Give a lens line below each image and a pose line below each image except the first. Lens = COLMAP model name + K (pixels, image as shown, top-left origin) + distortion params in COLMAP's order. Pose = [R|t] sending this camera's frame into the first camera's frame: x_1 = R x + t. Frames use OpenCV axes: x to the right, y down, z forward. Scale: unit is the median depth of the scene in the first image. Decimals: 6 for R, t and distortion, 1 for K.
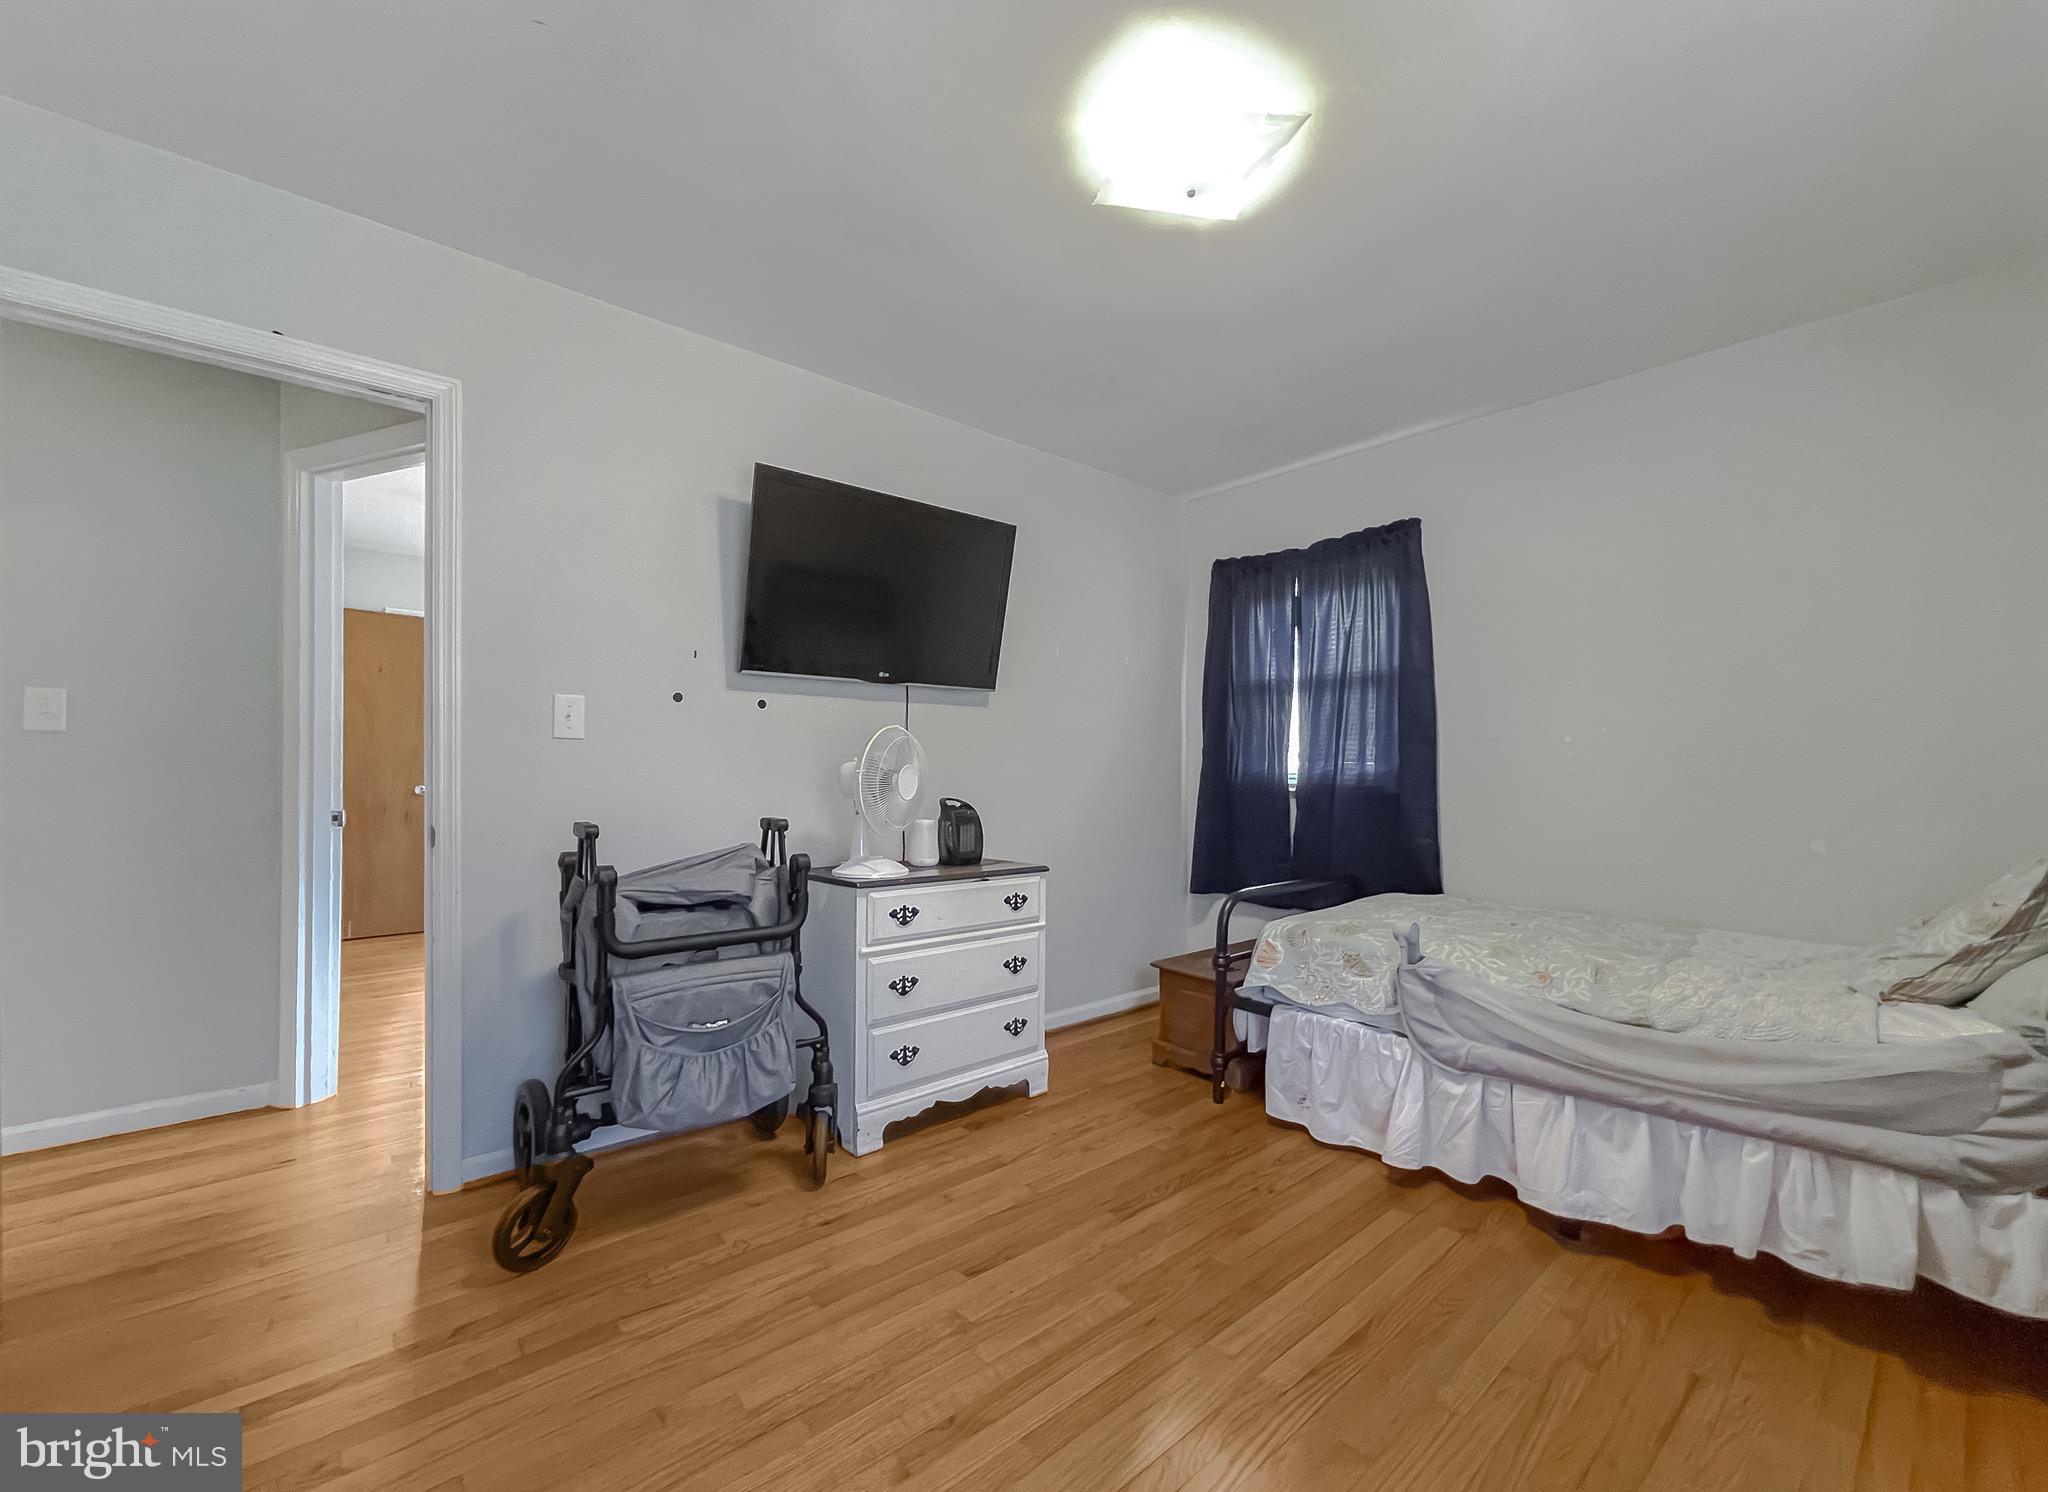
lens RADIAL K [[832.4, 0, 1021.8], [0, 832.4, 775.3], [0, 0, 1]] dist [0.001658, 0.000298]
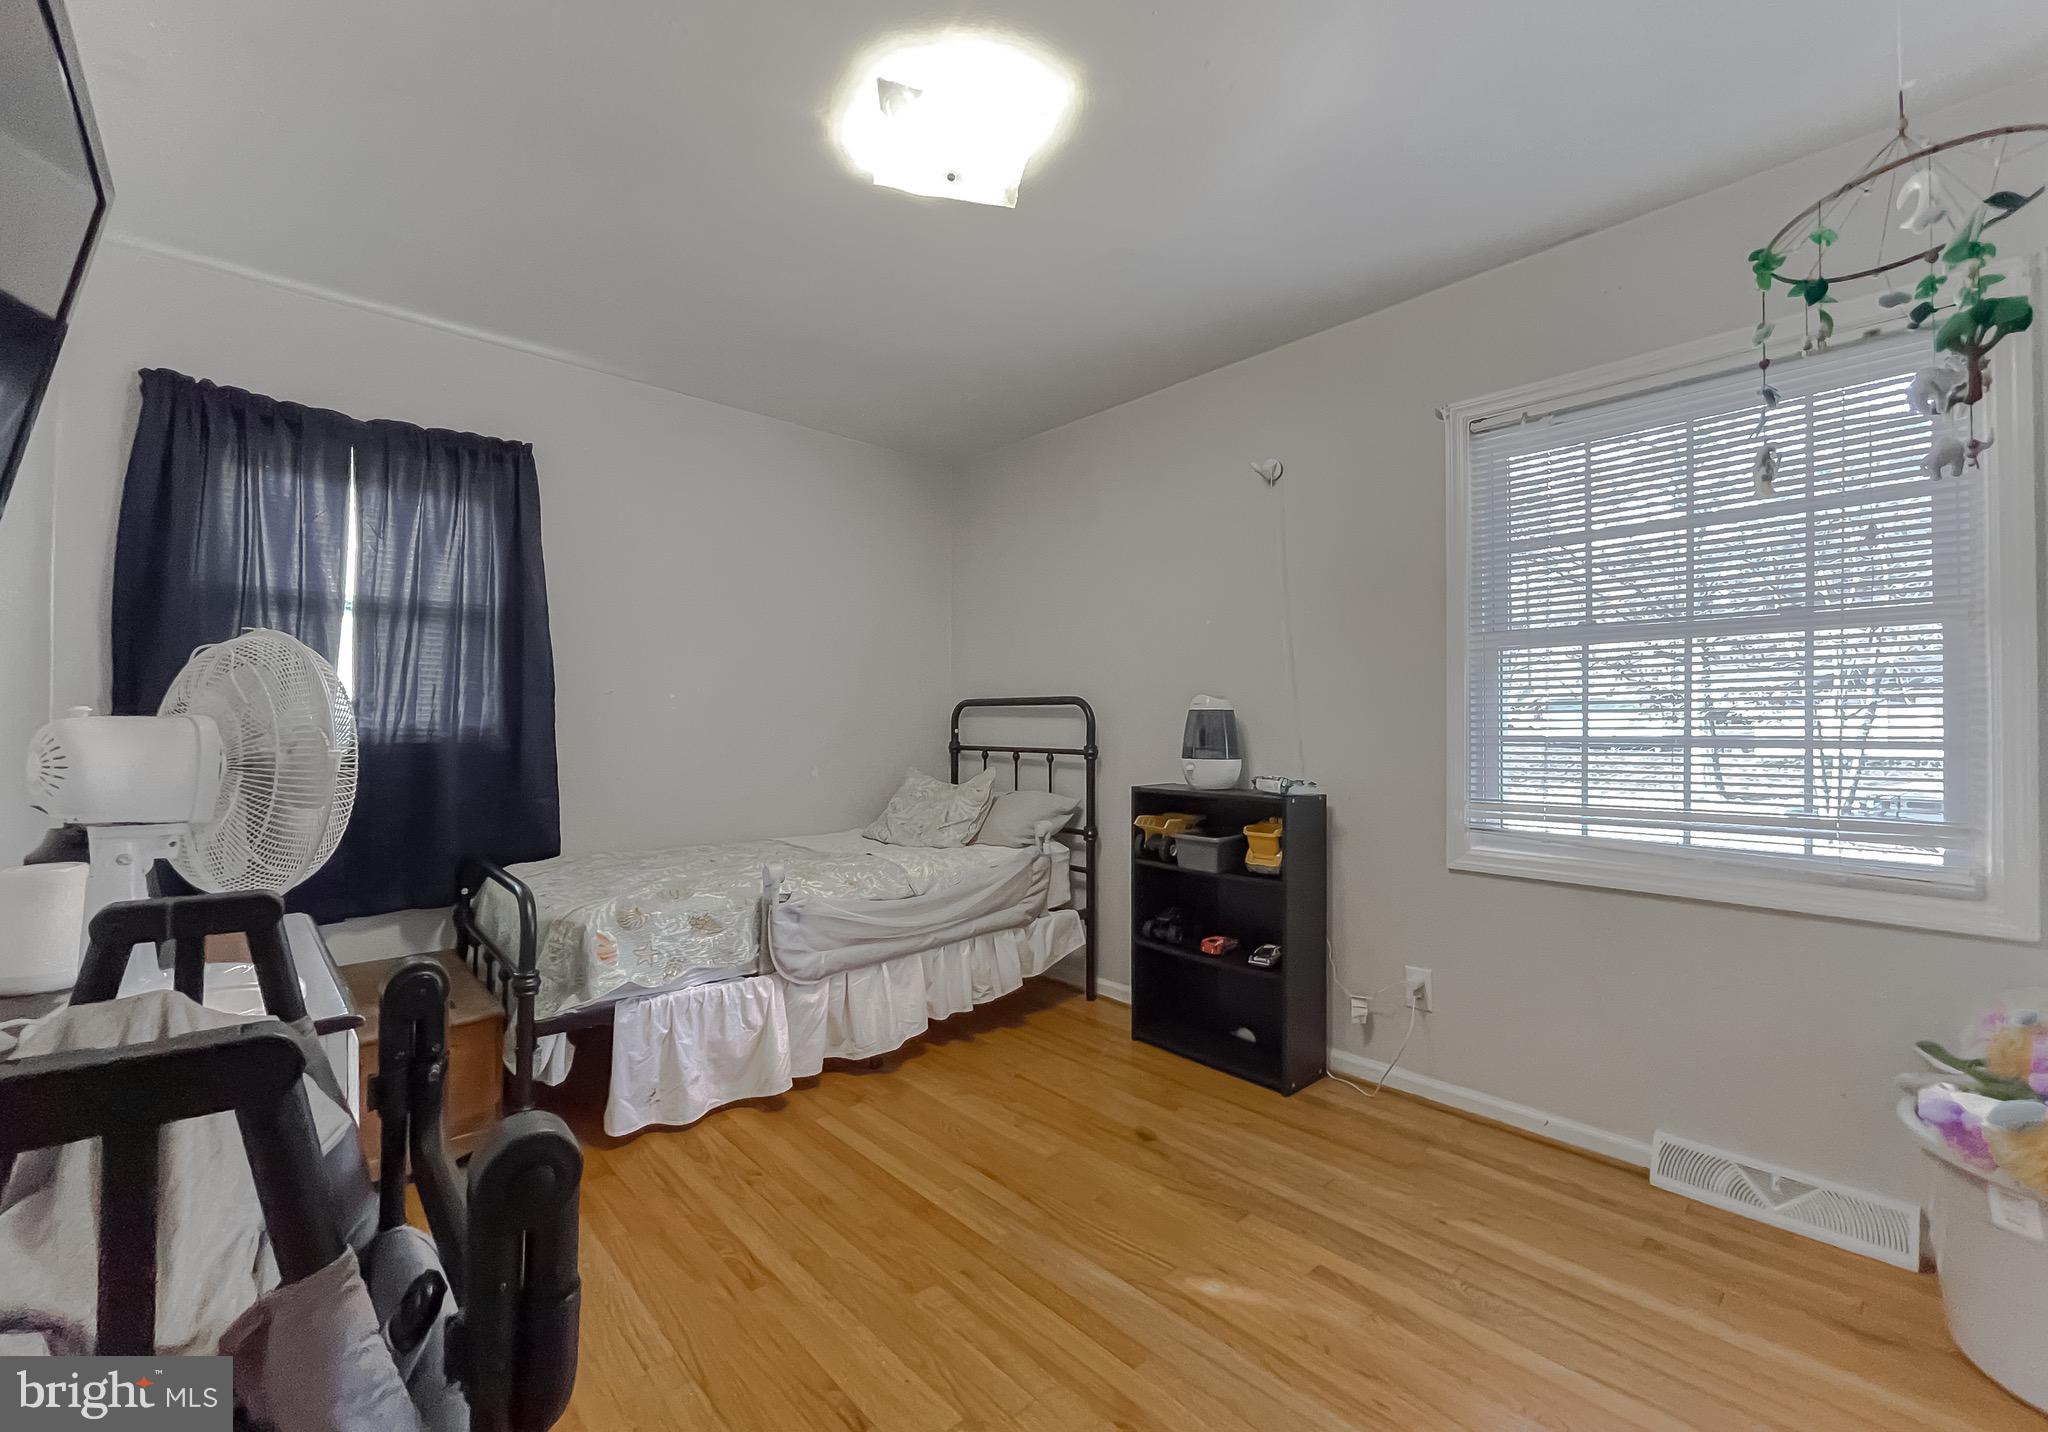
lens RADIAL K [[854.0, 0, 1001.9], [0, 854.0, 720.4], [0, 0, 1]] dist [0.000603, 0.000228]
pose [[-0.013960, -0.003781, 0.999895, -0.674230], [0.006036, 0.999974, 0.003866, -0.016110], [-0.999884, 0.006089, -0.013937, 0.739185]]
